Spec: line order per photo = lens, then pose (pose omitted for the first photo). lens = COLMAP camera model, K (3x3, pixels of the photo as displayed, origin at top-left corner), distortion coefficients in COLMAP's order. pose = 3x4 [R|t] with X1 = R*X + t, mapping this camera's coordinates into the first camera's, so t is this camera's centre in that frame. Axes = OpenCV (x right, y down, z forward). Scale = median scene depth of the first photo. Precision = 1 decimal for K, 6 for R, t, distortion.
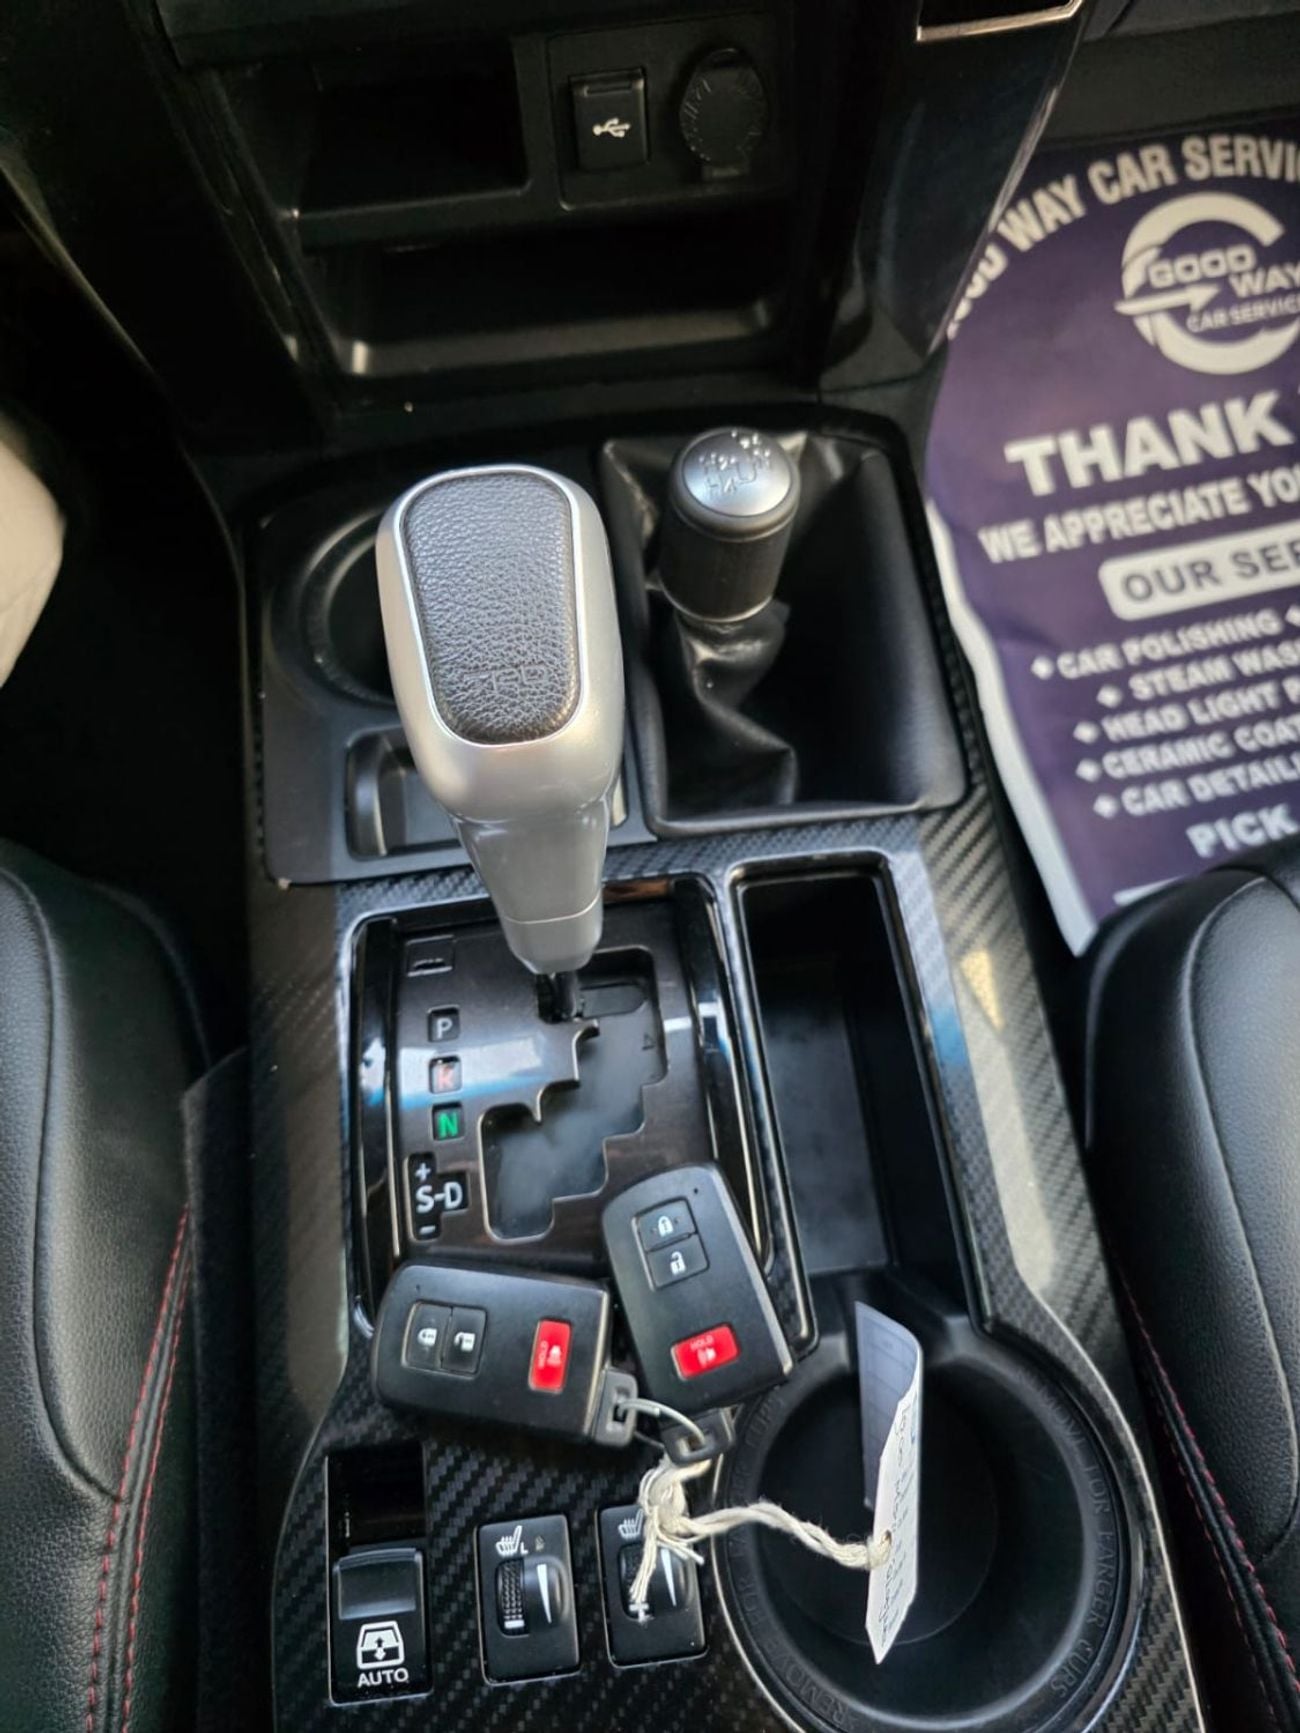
lens RADIAL K [[1181.9, 0, 648.4], [0, 1181.9, 865.1], [0, 0, 1]] dist [0.002219, -0.011177]
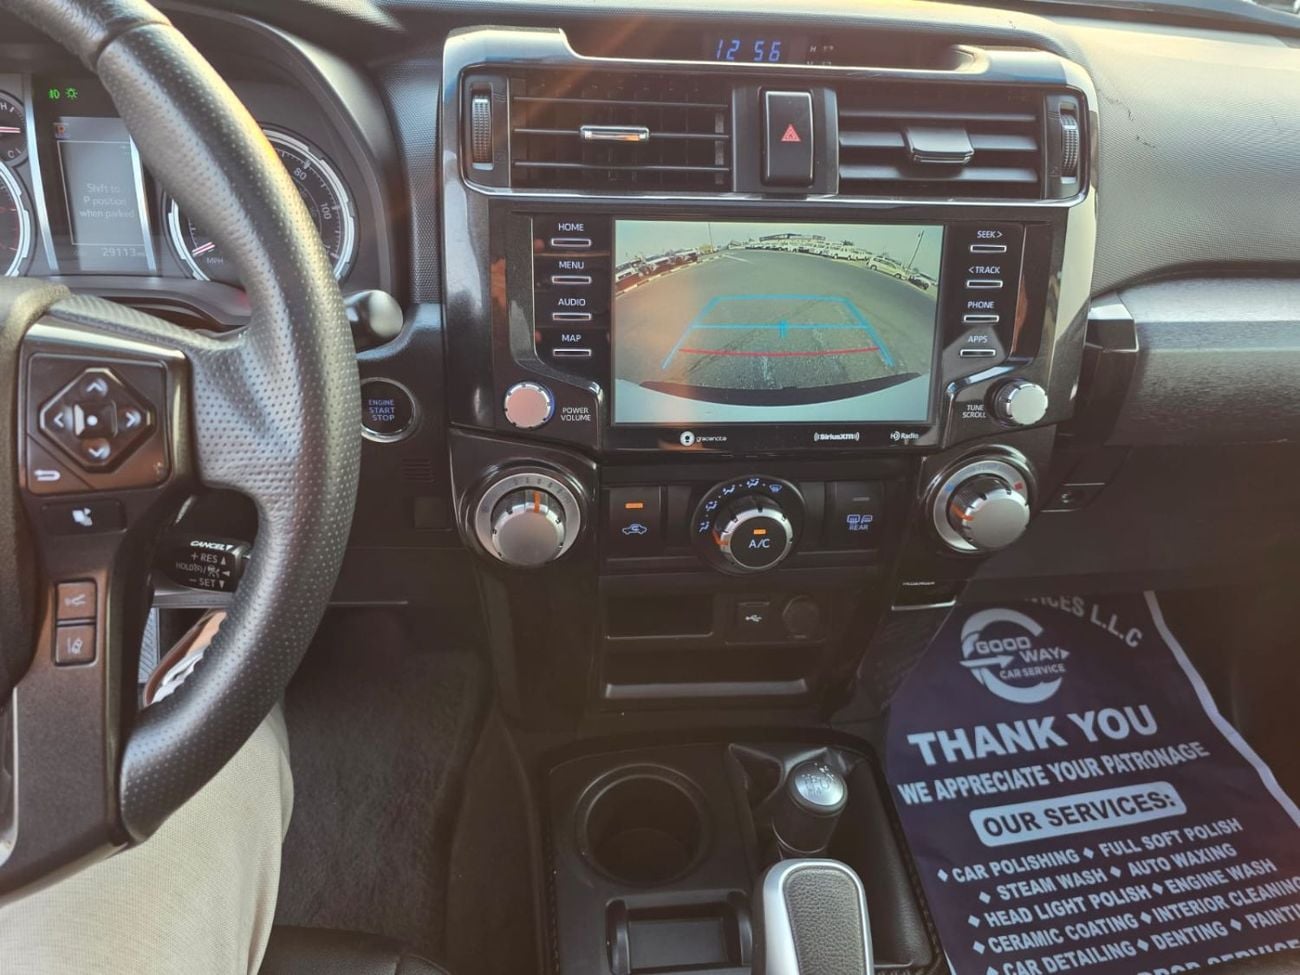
lens RADIAL K [[886.6, 0, 651.0], [0, 886.6, 485.6], [0, 0, 1]] dist [0.002219, -0.011177]
pose [[0.995355, 0.091633, 0.029521, -0.147979], [-0.063941, 0.858484, -0.508839, 0.019935], [-0.071970, 0.504588, 0.860355, -0.287983]]
